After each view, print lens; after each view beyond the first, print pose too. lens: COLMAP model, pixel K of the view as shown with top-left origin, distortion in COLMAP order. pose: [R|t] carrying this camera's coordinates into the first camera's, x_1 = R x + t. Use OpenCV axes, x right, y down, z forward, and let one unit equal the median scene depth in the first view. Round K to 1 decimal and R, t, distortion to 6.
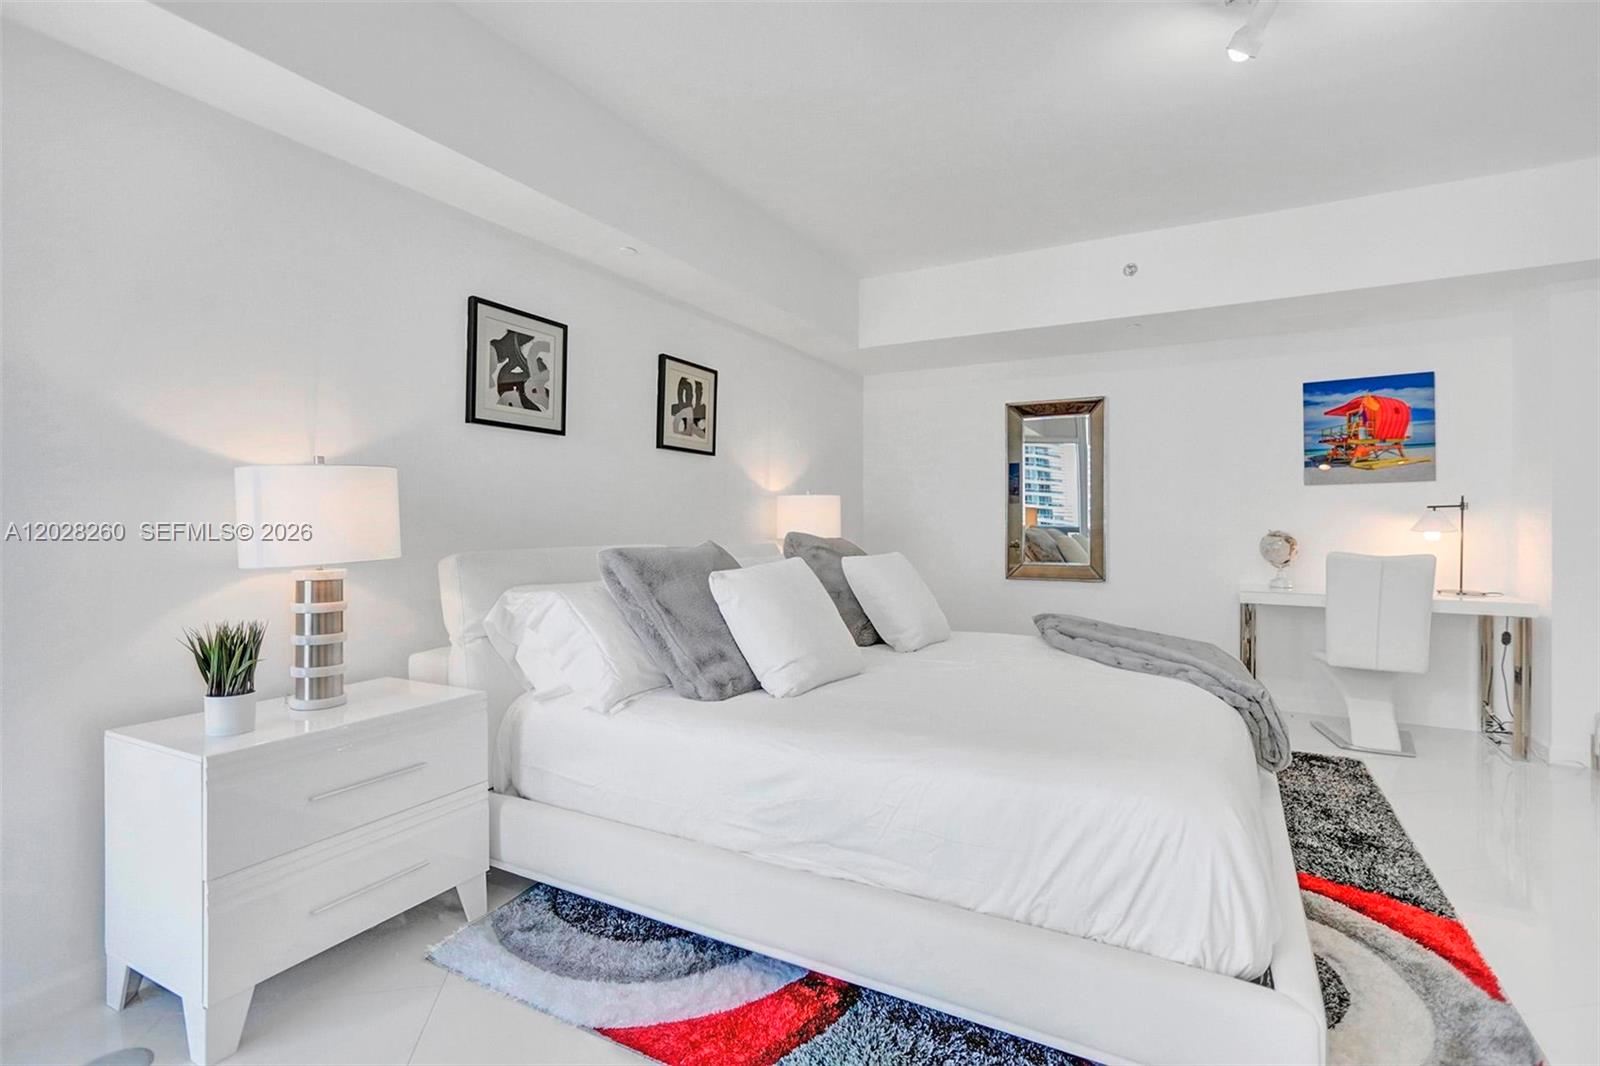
lens RADIAL K [[762.7, 0, 790.0], [0, 762.7, 520.2], [0, 0, 1]] dist [-0.029184, 0.013572]
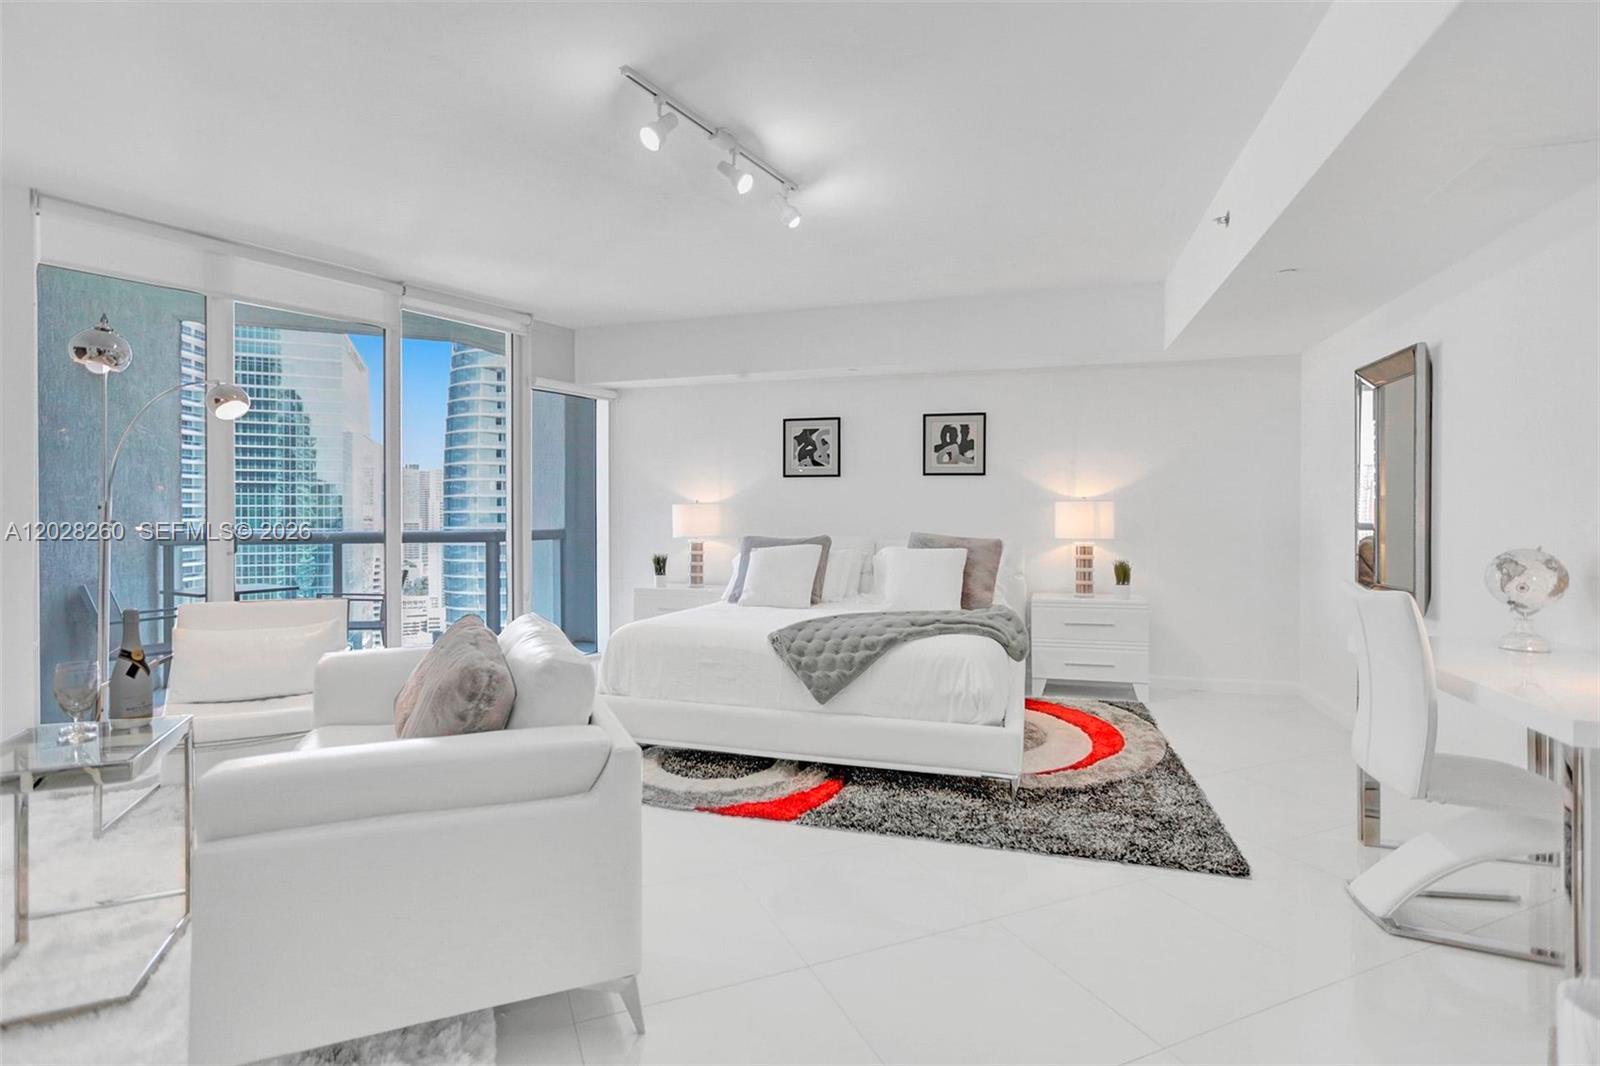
lens RADIAL K [[762.7, 0, 801.6], [0, 762.7, 524.3], [0, 0, 1]] dist [-0.029184, 0.013572]
pose [[0.213334, 0.012187, -0.976903, 1.702430], [-0.000229, 0.999923, 0.012424, -0.019319], [0.976979, -0.002427, 0.213320, 0.566285]]
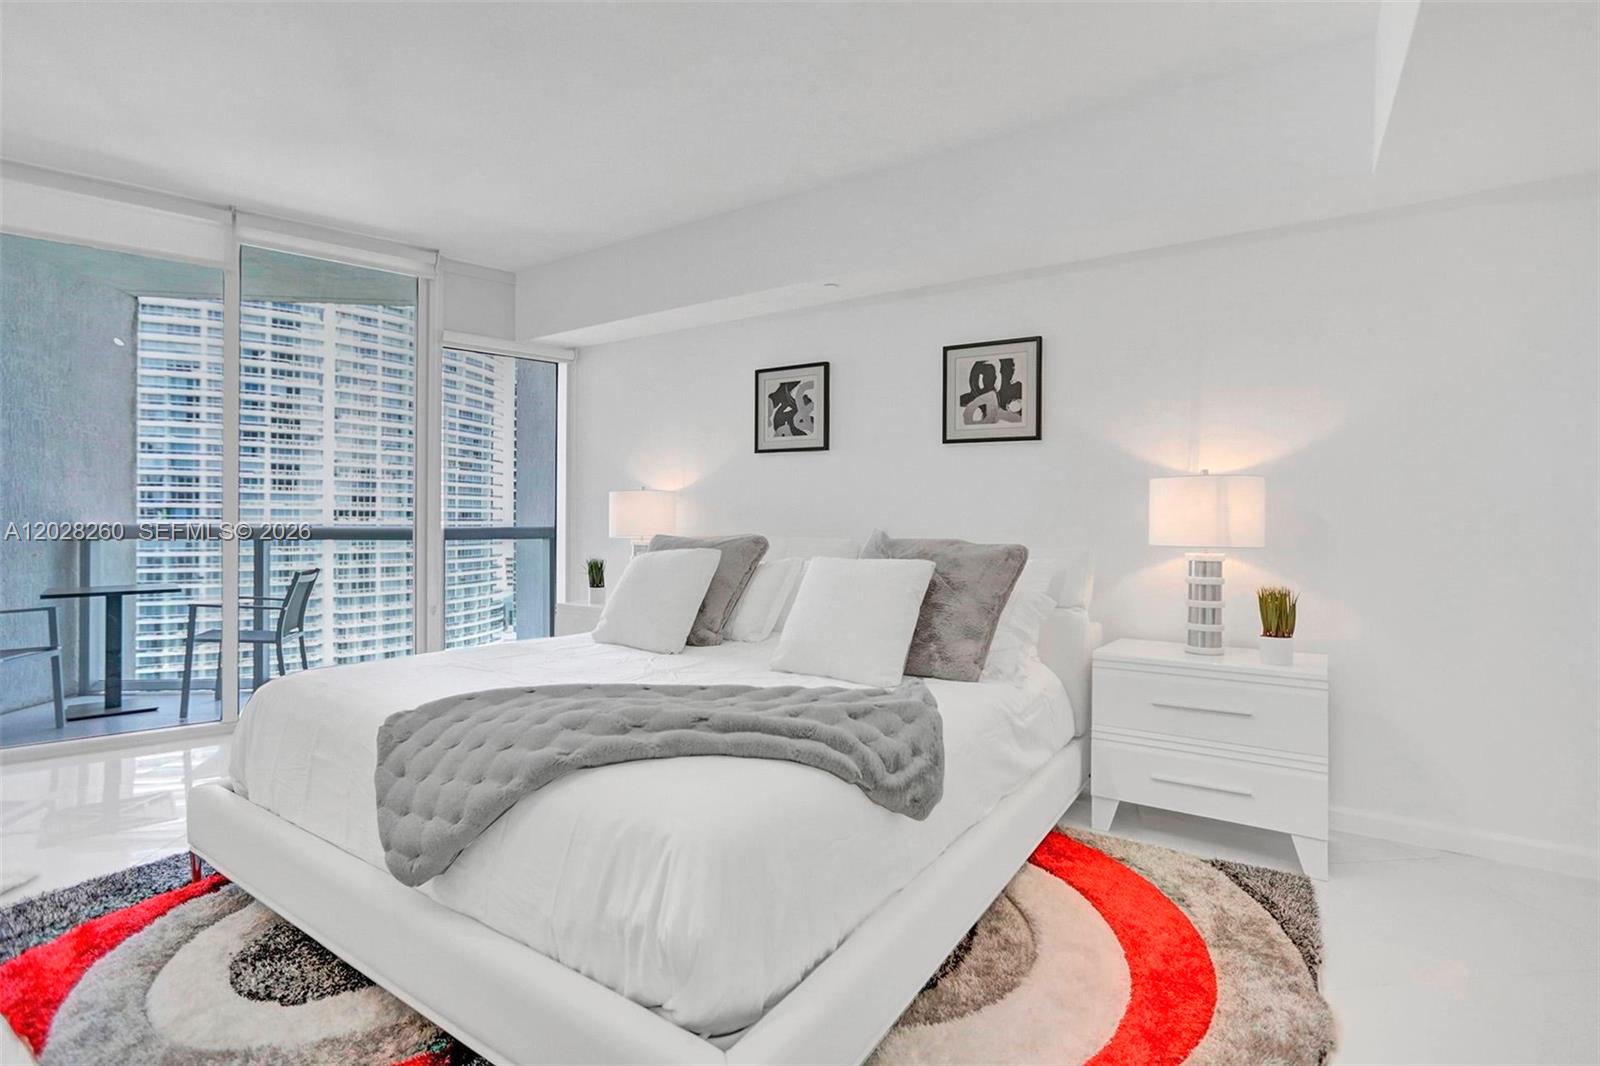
lens RADIAL K [[762.7, 0, 800.1], [0, 762.7, 519.8], [0, 0, 1]] dist [-0.029184, 0.013572]
pose [[-0.070464, 0.000840, -0.997514, 1.082545], [-0.005142, 0.999986, 0.001206, 0.003829], [0.997501, 0.005215, -0.070459, 1.169314]]
